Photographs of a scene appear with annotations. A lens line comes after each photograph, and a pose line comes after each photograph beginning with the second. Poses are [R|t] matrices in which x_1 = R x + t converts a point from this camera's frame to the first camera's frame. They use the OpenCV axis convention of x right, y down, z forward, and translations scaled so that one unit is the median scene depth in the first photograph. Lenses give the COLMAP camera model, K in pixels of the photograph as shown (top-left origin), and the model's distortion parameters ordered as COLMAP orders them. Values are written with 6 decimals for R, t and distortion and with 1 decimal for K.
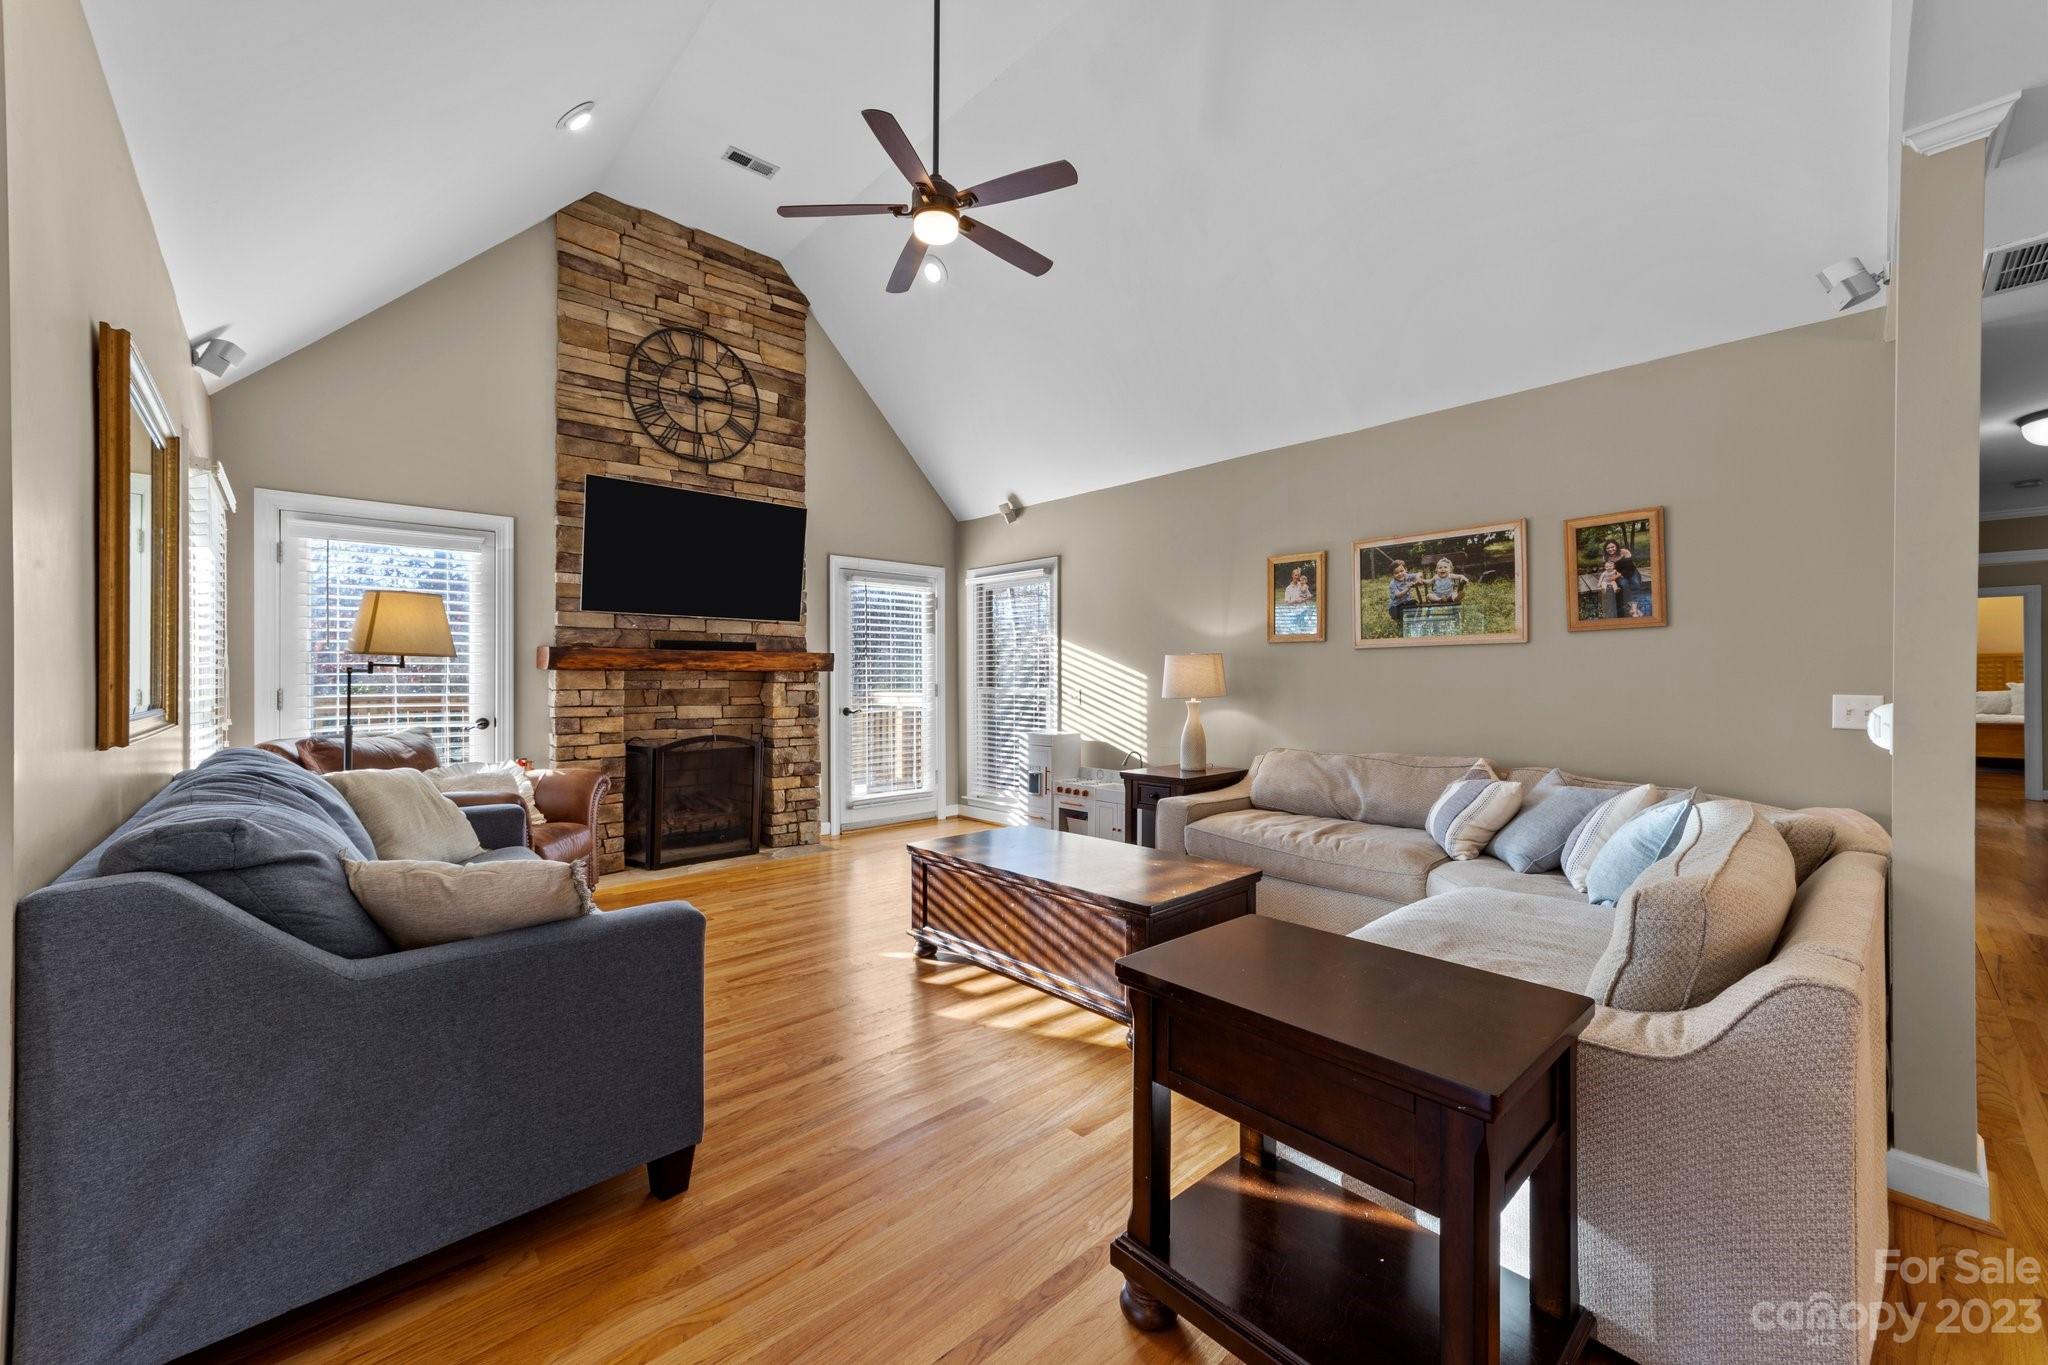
lens RADIAL K [[791.4, 0, 1022.0], [0, 791.4, 676.4], [0, 0, 1]] dist [-0.016260, 0.008102]
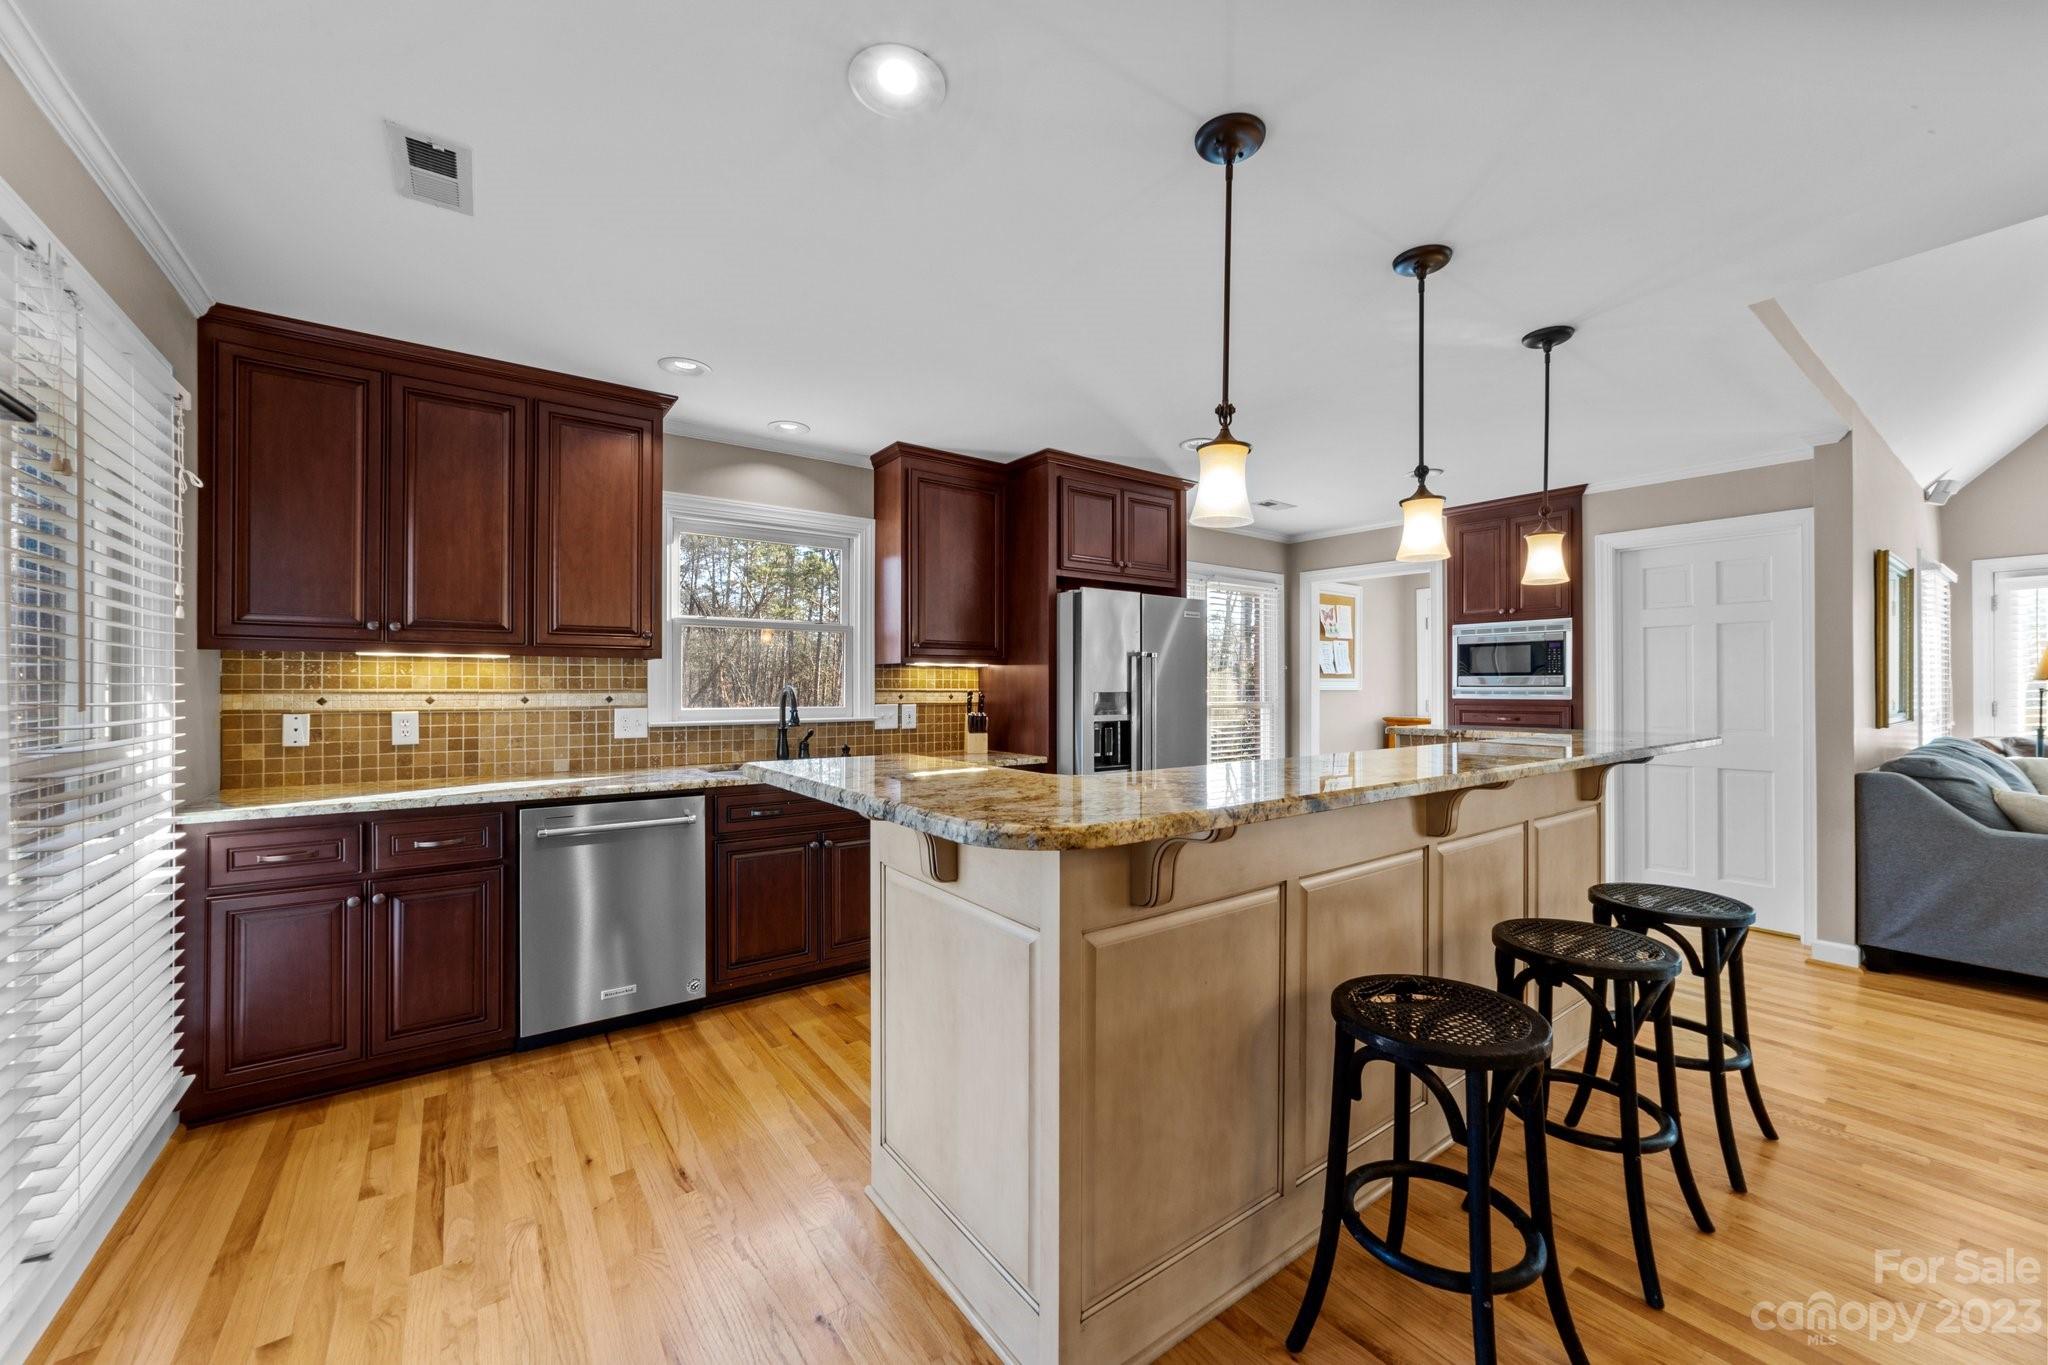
lens RADIAL K [[791.4, 0, 1025.0], [0, 791.4, 681.7], [0, 0, 1]] dist [-0.016260, 0.008102]
pose [[-0.108256, -0.002934, -0.994119, 0.457198], [0.004403, 0.999984, -0.003431, -0.016158], [0.994113, -0.004748, -0.108241, -0.406902]]
